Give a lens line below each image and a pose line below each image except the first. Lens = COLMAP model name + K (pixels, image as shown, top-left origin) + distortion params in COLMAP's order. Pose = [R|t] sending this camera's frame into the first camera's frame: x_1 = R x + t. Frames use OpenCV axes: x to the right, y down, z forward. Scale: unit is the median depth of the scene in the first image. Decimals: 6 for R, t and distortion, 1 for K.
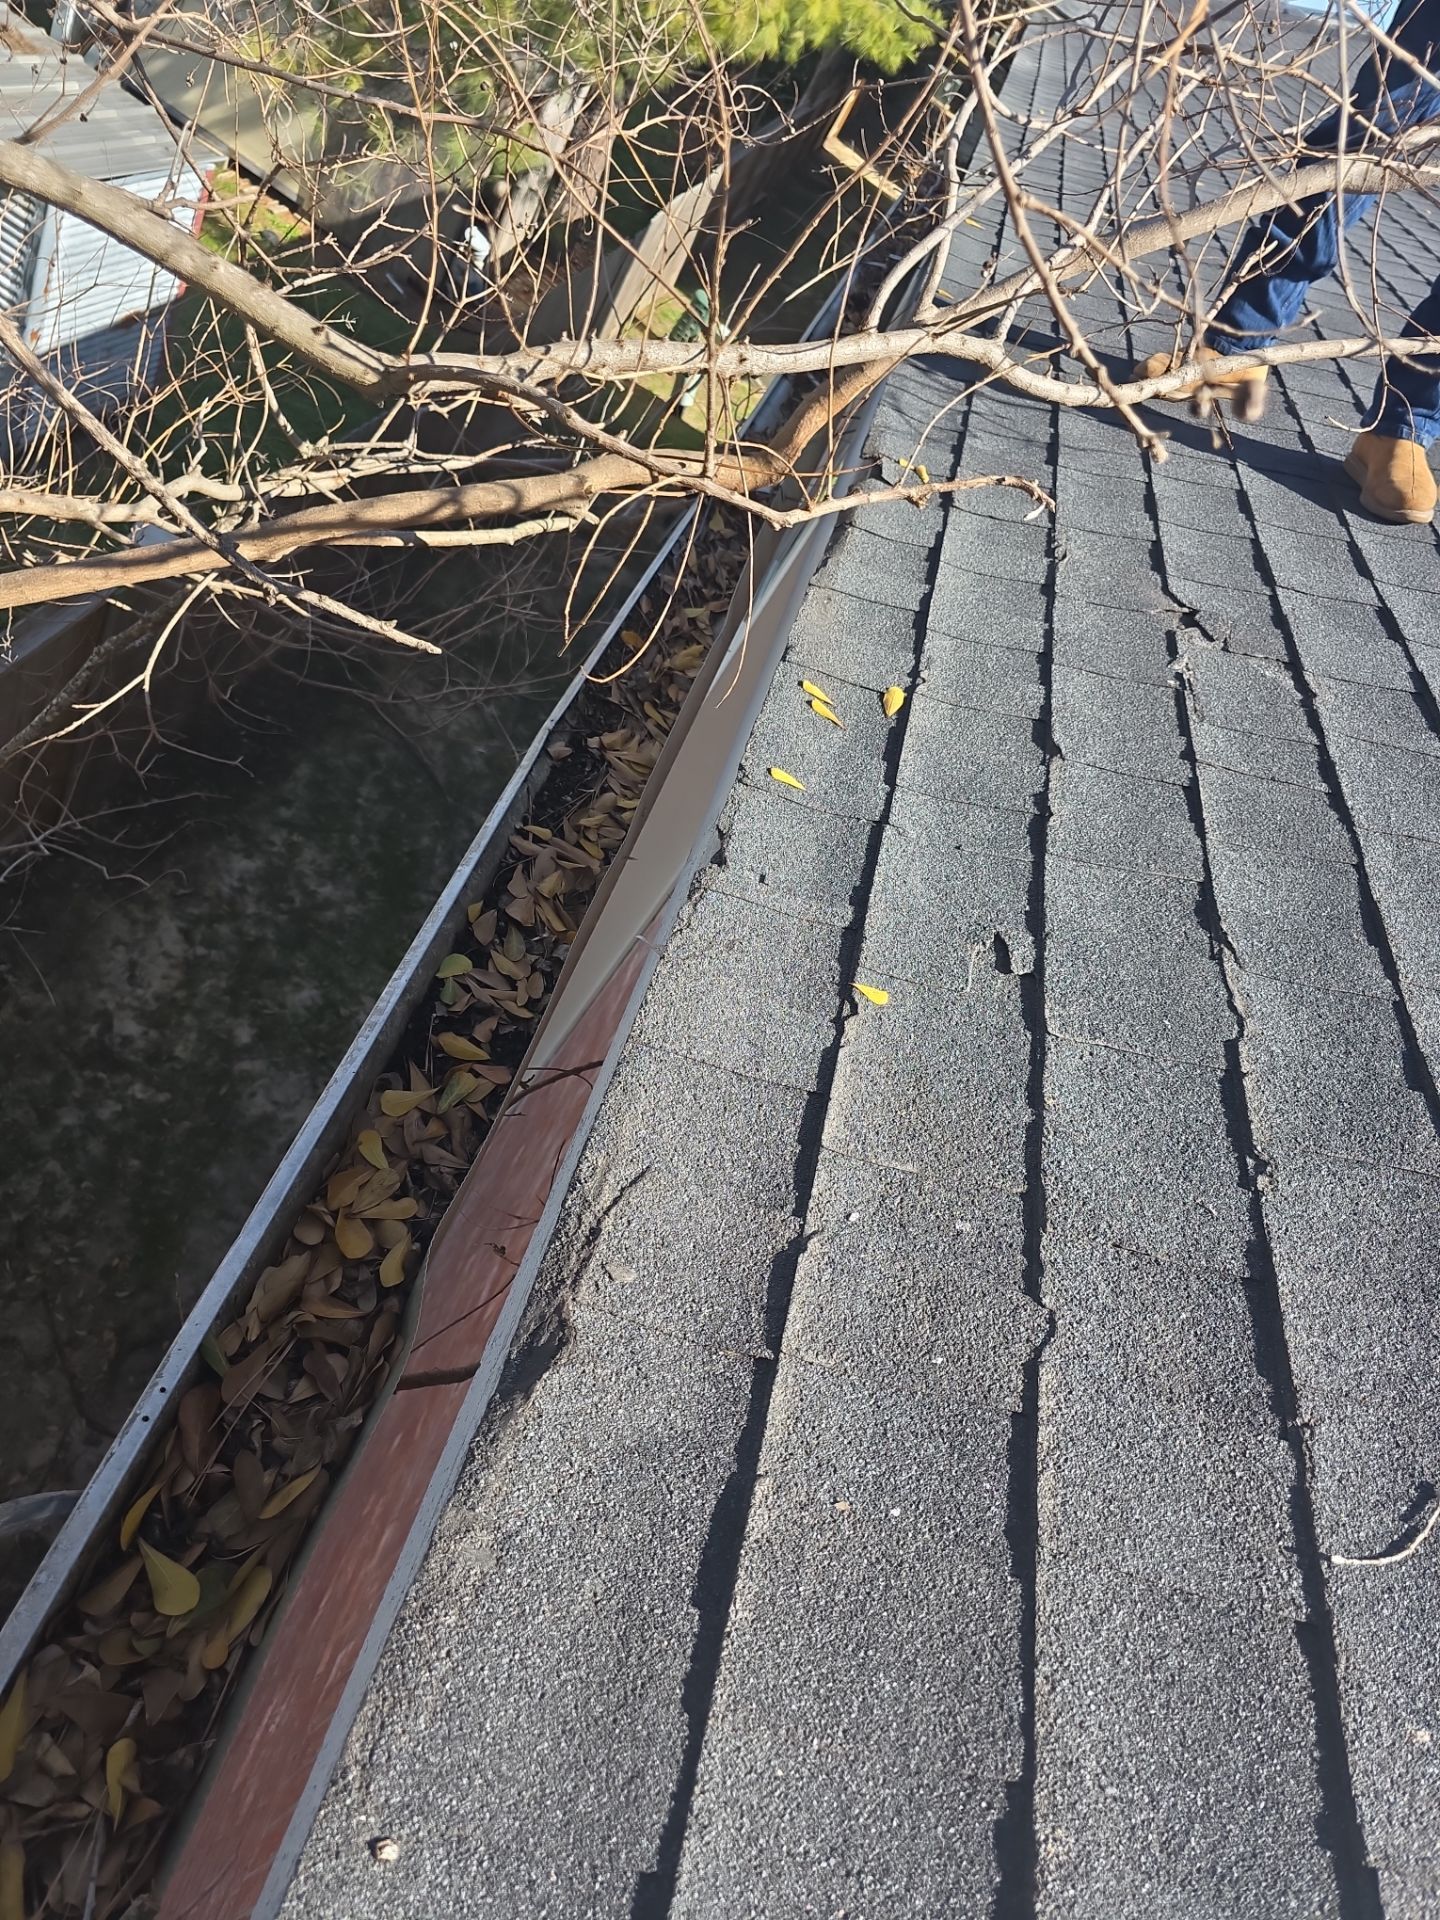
lens RADIAL K [[1267.1, 0, 703.8], [0, 1267.1, 977.0], [0, 0, 1]] dist [0.070741, -0.099825]
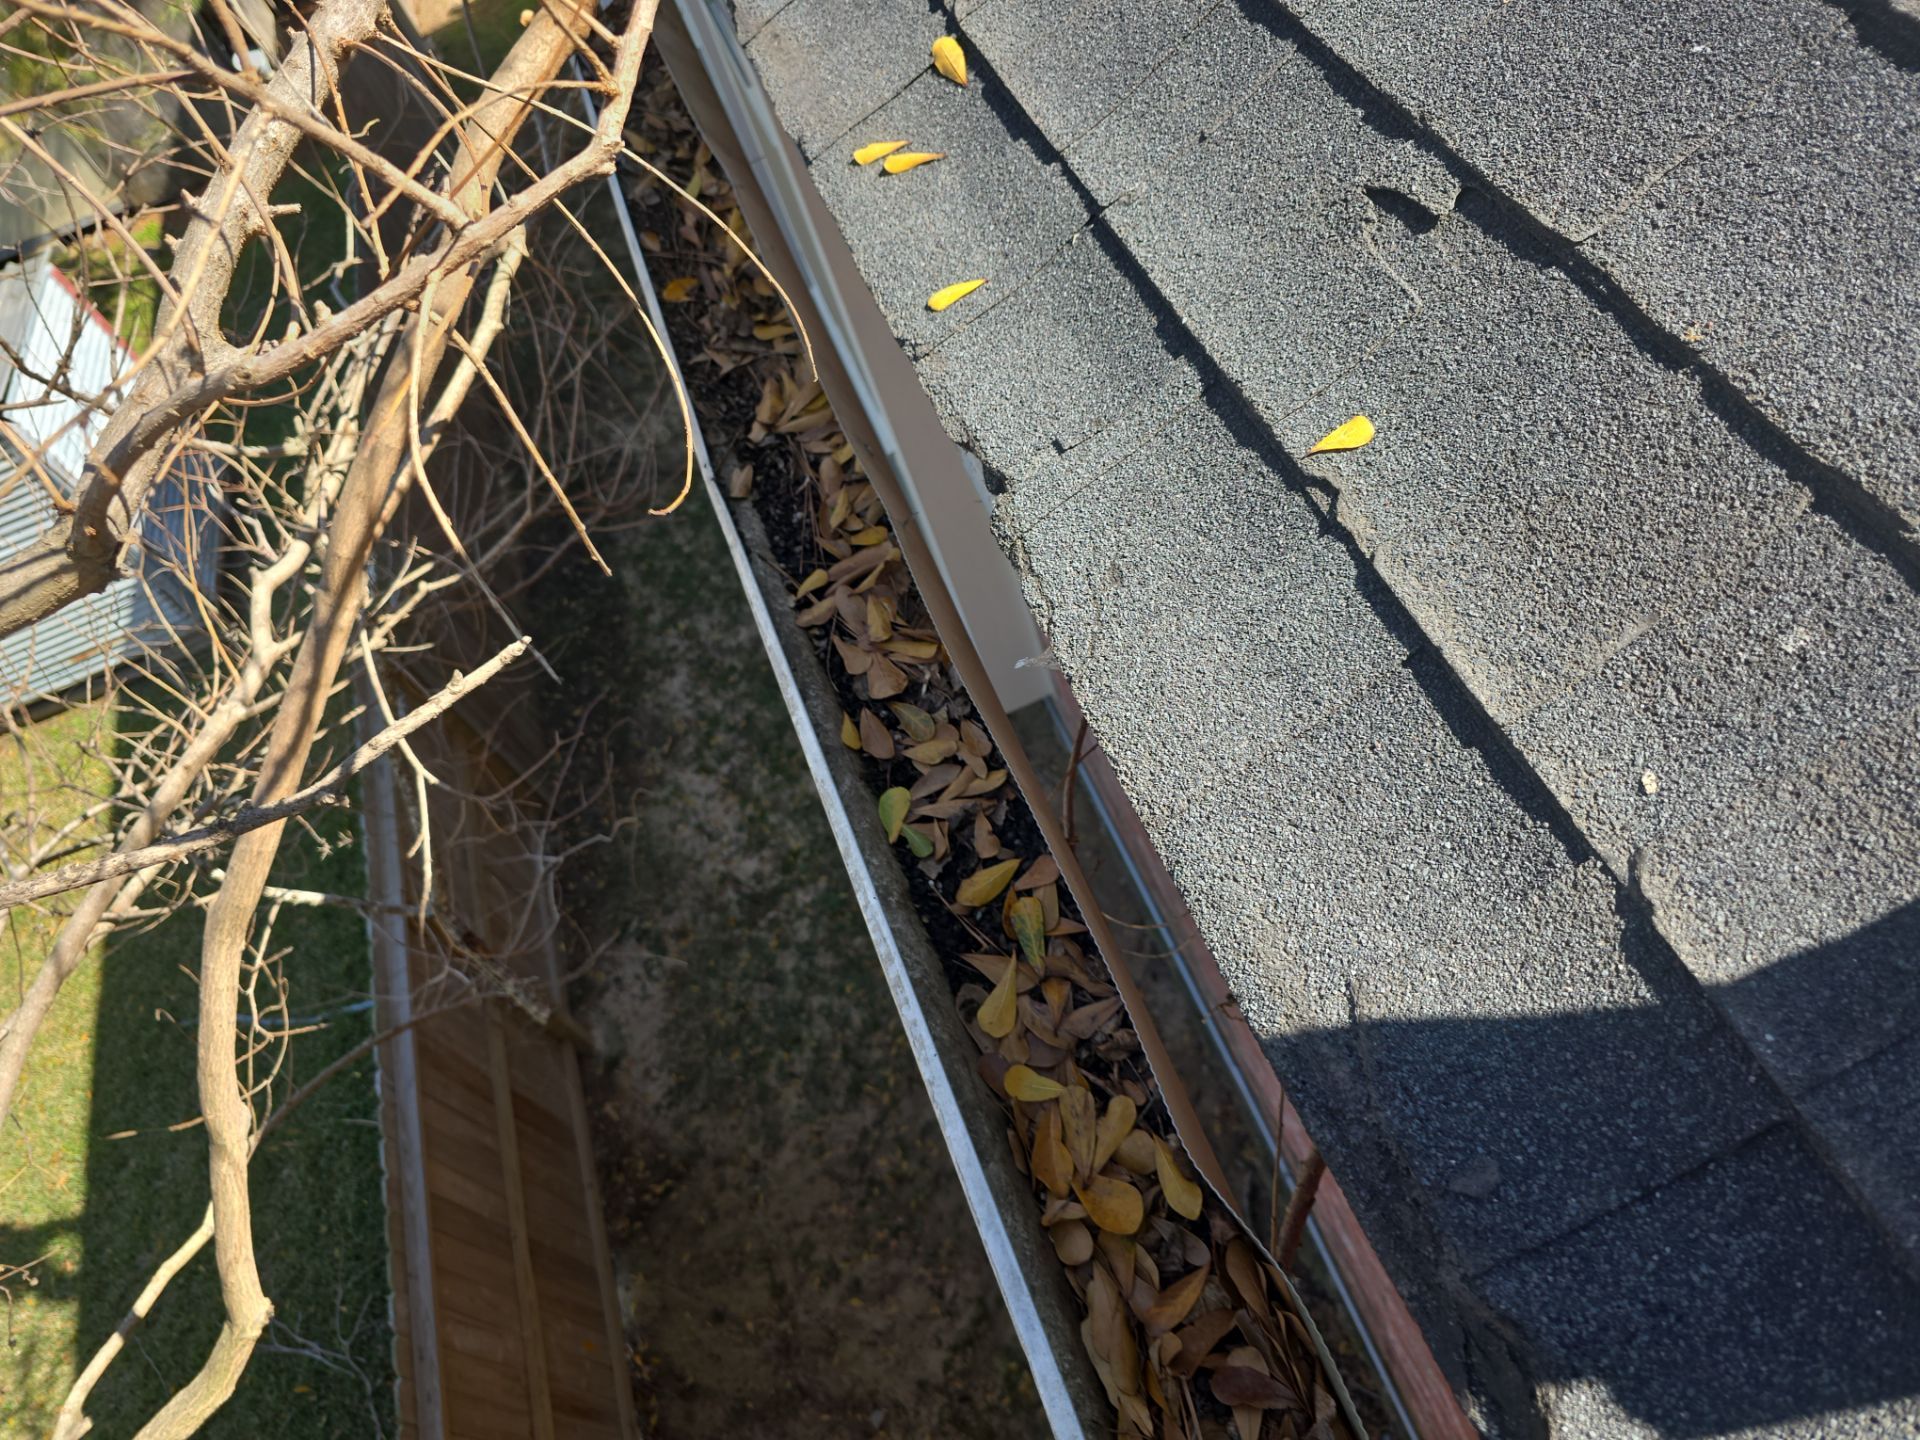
lens RADIAL K [[1295.1, 0, 941.8], [0, 1295.1, 711.9], [0, 0, 1]] dist [0.068432, -0.098541]
pose [[0.589442, -0.763749, -0.263147, 0.078031], [0.804598, 0.584097, 0.107014, -0.112417], [0.071972, -0.274806, 0.958802, 0.289085]]
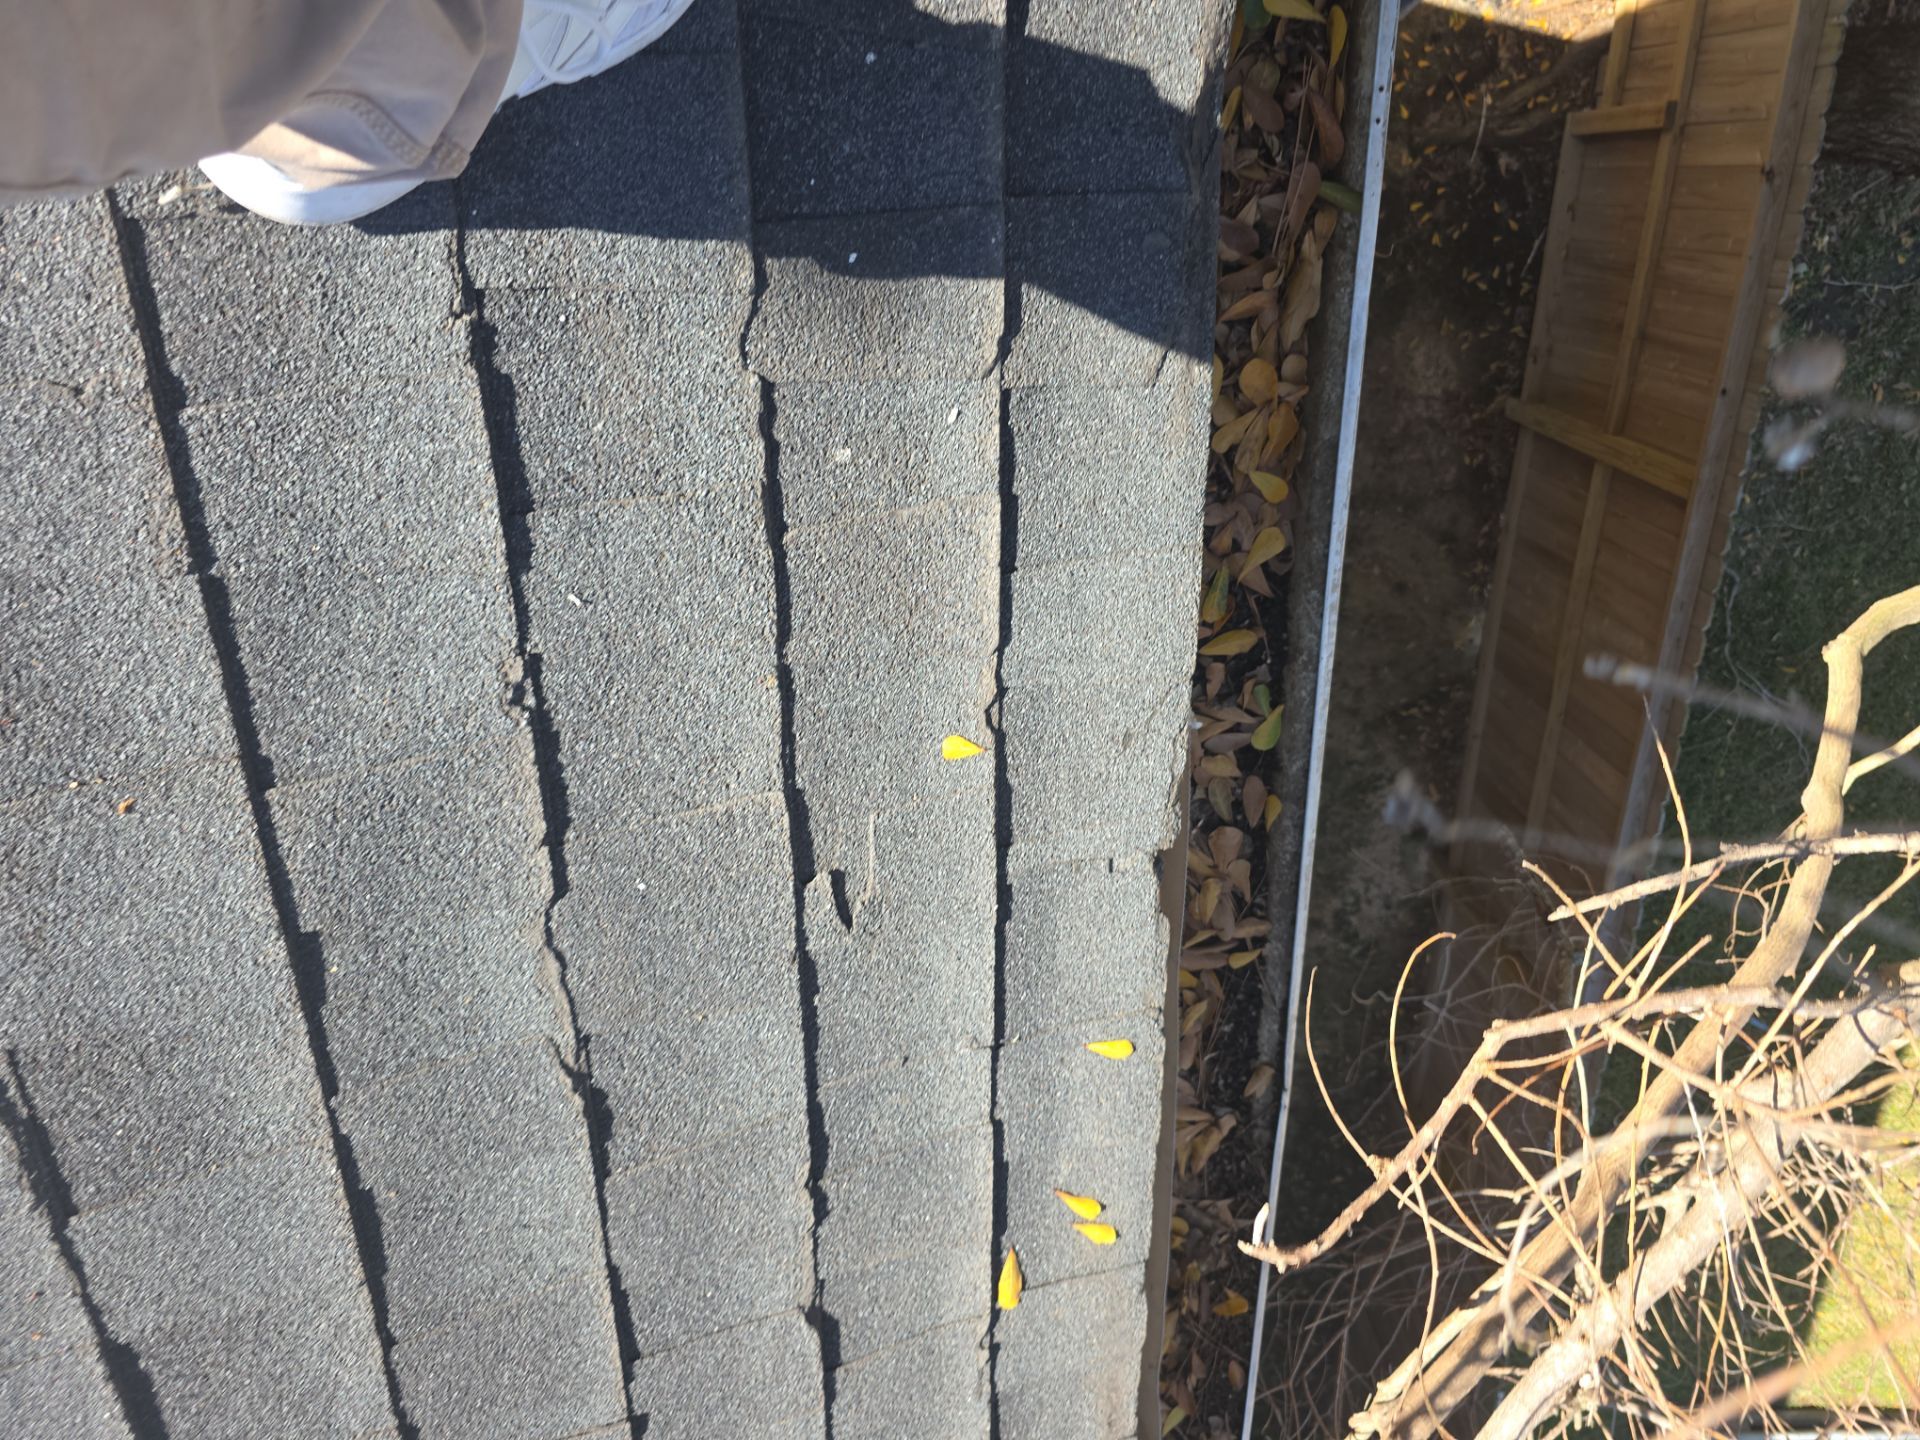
lens RADIAL K [[1267.1, 0, 942.5], [0, 1267.1, 759.3], [0, 0, 1]] dist [0.070741, -0.099825]
pose [[-0.845071, 0.401296, -0.353294, 0.401854], [-0.511111, -0.800285, 0.313545, -0.221717], [-0.156911, 0.445540, 0.881404, 0.197325]]
